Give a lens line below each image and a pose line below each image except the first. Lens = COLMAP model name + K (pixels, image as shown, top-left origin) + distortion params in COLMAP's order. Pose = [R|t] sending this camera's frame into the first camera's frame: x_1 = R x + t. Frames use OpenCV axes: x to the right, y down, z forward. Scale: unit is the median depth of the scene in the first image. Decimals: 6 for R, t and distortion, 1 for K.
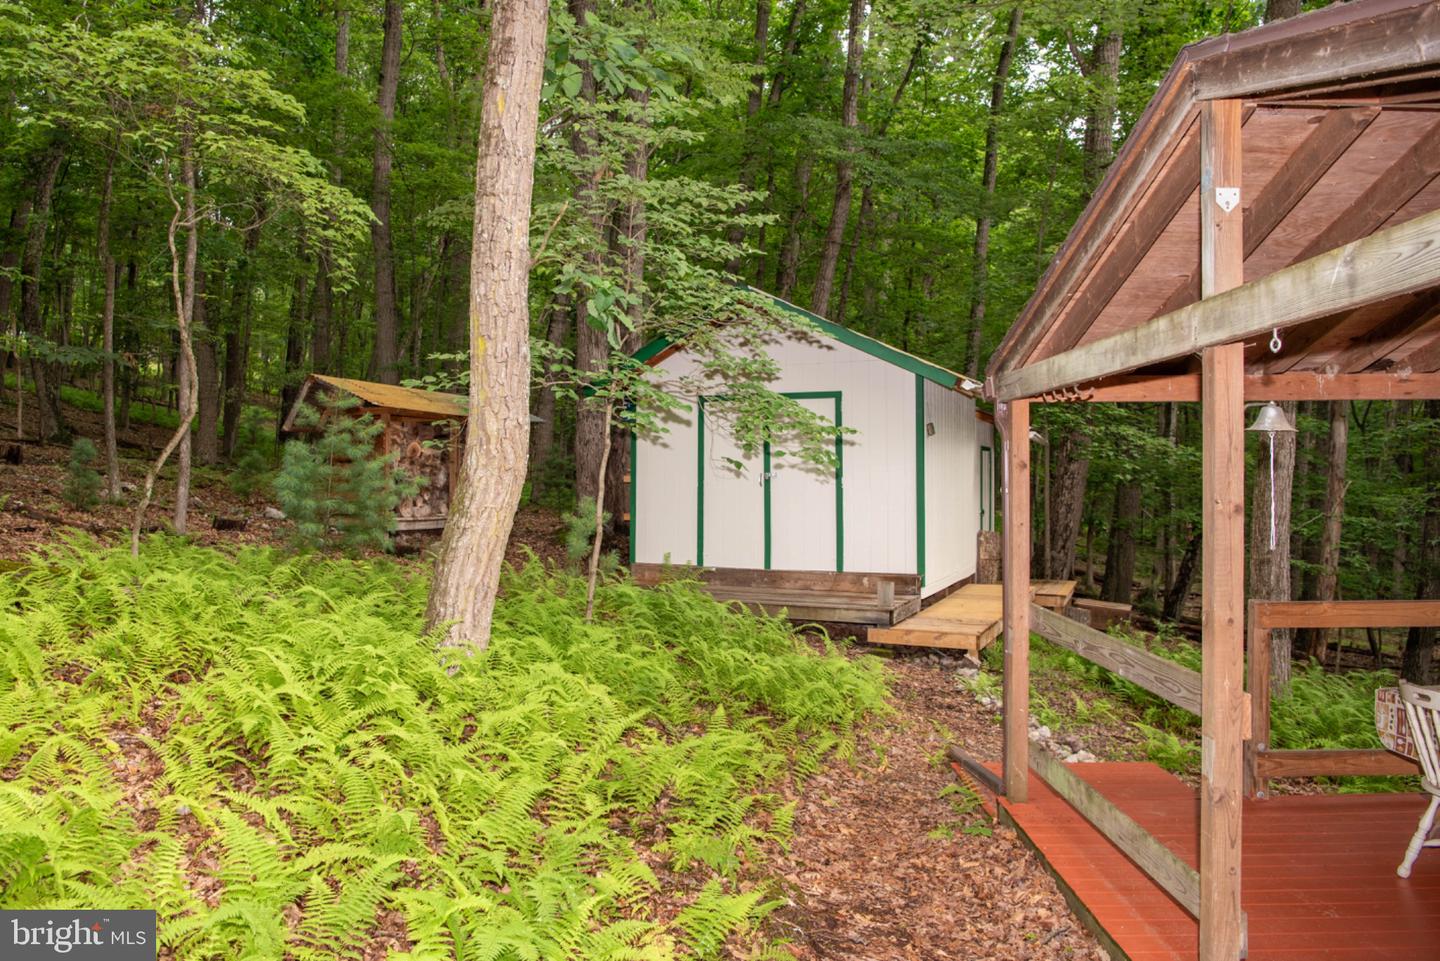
lens RADIAL K [[1065.8, 0, 671.5], [0, 1065.8, 443.7], [0, 0, 1]] dist [-0.064933, 0.012948]
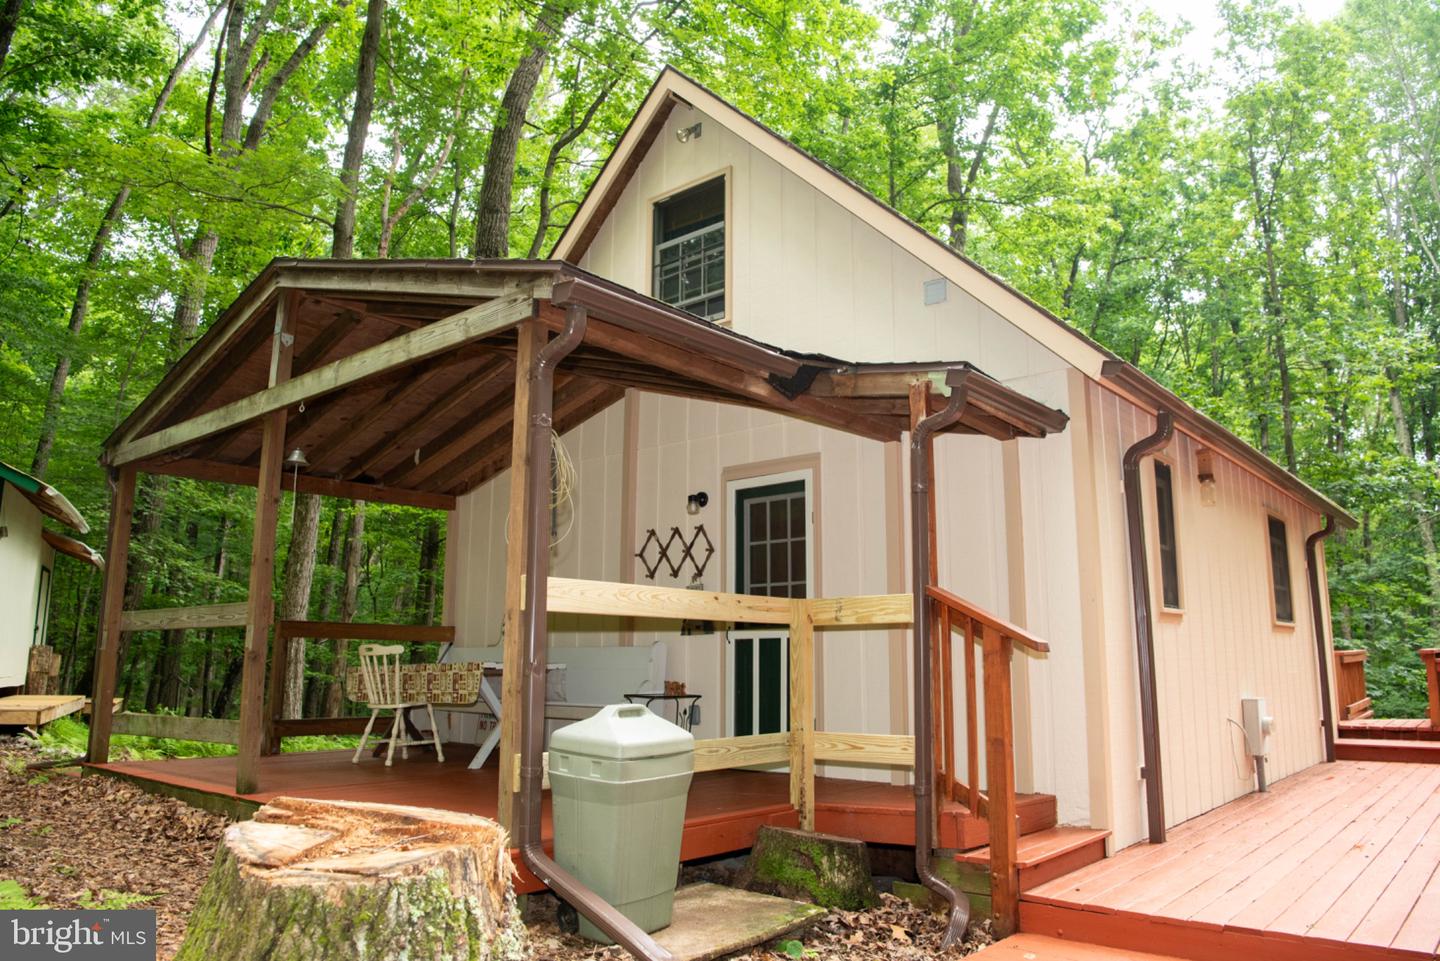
lens RADIAL K [[999.8, 0, 714.6], [0, 999.8, 476.8], [0, 0, 1]] dist [-0.058471, 0.006181]
pose [[0.612121, 0.141561, 0.777990, -0.065404], [-0.025899, 0.986907, -0.159197, 0.052233], [-0.790340, 0.077298, 0.607772, -0.127068]]
